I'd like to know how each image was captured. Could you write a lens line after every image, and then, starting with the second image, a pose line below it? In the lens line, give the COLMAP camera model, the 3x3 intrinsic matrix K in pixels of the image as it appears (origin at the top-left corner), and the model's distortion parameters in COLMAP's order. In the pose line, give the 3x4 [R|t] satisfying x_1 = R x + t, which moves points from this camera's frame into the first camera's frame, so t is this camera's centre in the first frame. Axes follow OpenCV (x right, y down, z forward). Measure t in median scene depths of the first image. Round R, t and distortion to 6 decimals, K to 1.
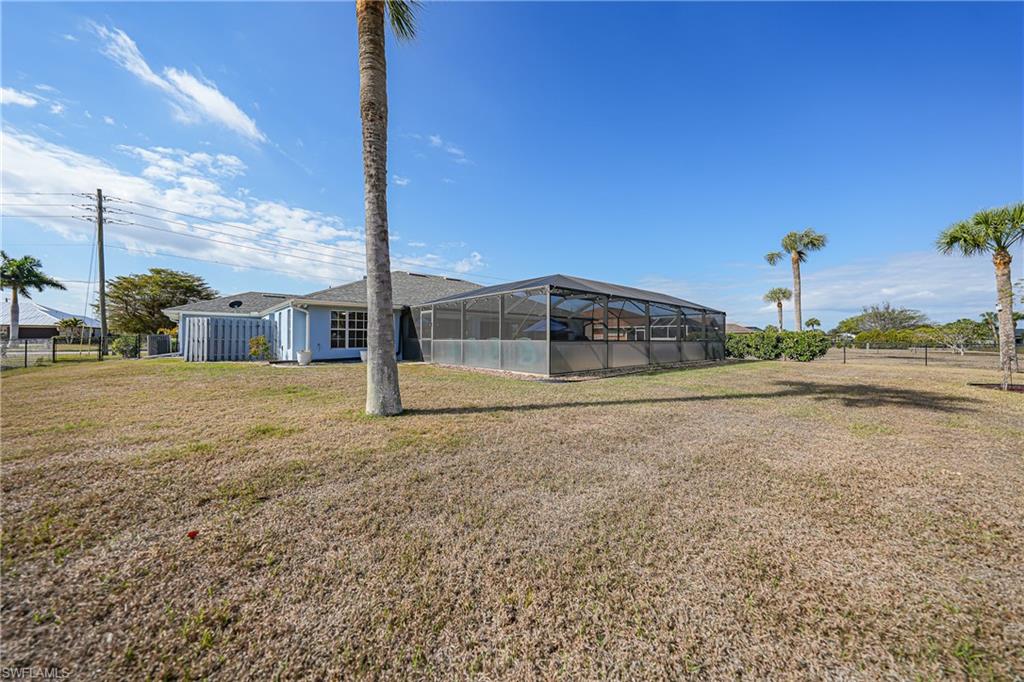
lens RADIAL K [[358.3, 0, 513.0], [0, 358.3, 340.5], [0, 0, 1]] dist [-0.003077, -0.000028]
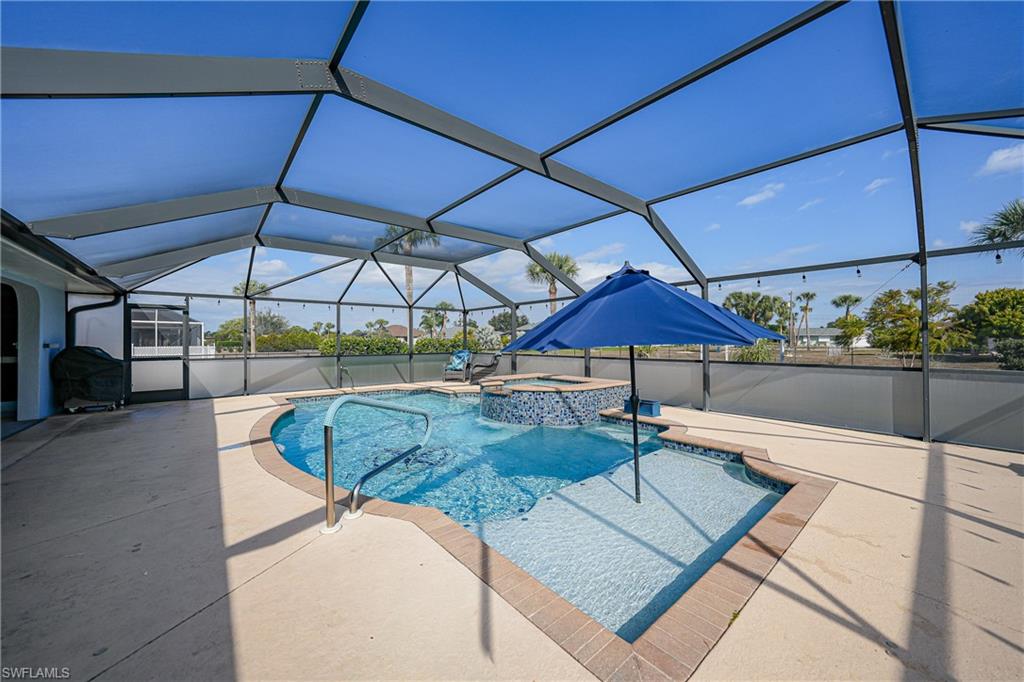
lens RADIAL K [[370.7, 0, 509.6], [0, 370.7, 340.2], [0, 0, 1]] dist [-0.002468, 0.000135]
pose [[0.077868, -0.000761, 0.996963, -0.140110], [0.004185, 0.999991, 0.000437, -0.032321], [-0.996955, 0.004138, 0.077871, 1.348507]]
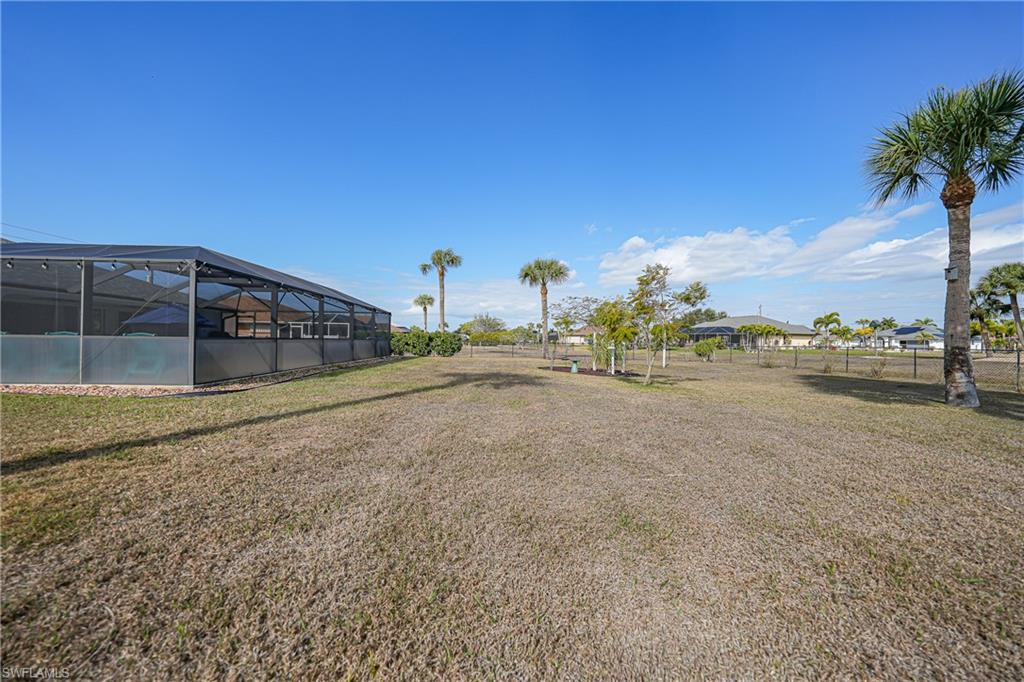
lens RADIAL K [[370.7, 0, 512.8], [0, 370.7, 338.6], [0, 0, 1]] dist [-0.002468, 0.000135]
pose [[0.636114, 0.008622, 0.771547, -0.040853], [-0.008721, 0.999954, -0.003984, -0.000230], [-0.771546, -0.004194, 0.636160, 0.024695]]
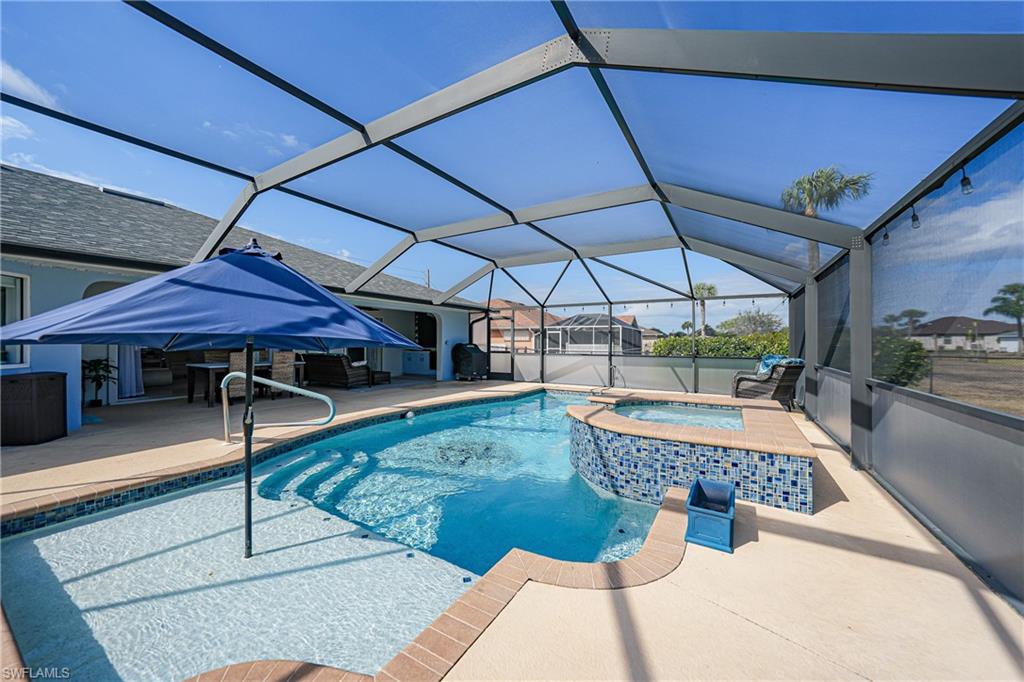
lens RADIAL K [[370.7, 0, 511.1], [0, 370.7, 341.3], [0, 0, 1]] dist [-0.002468, 0.000135]
pose [[0.967597, -0.002119, 0.252490, 0.254478], [0.002172, 0.999998, 0.000067, -0.030804], [-0.252490, 0.000484, 0.967599, 1.018968]]
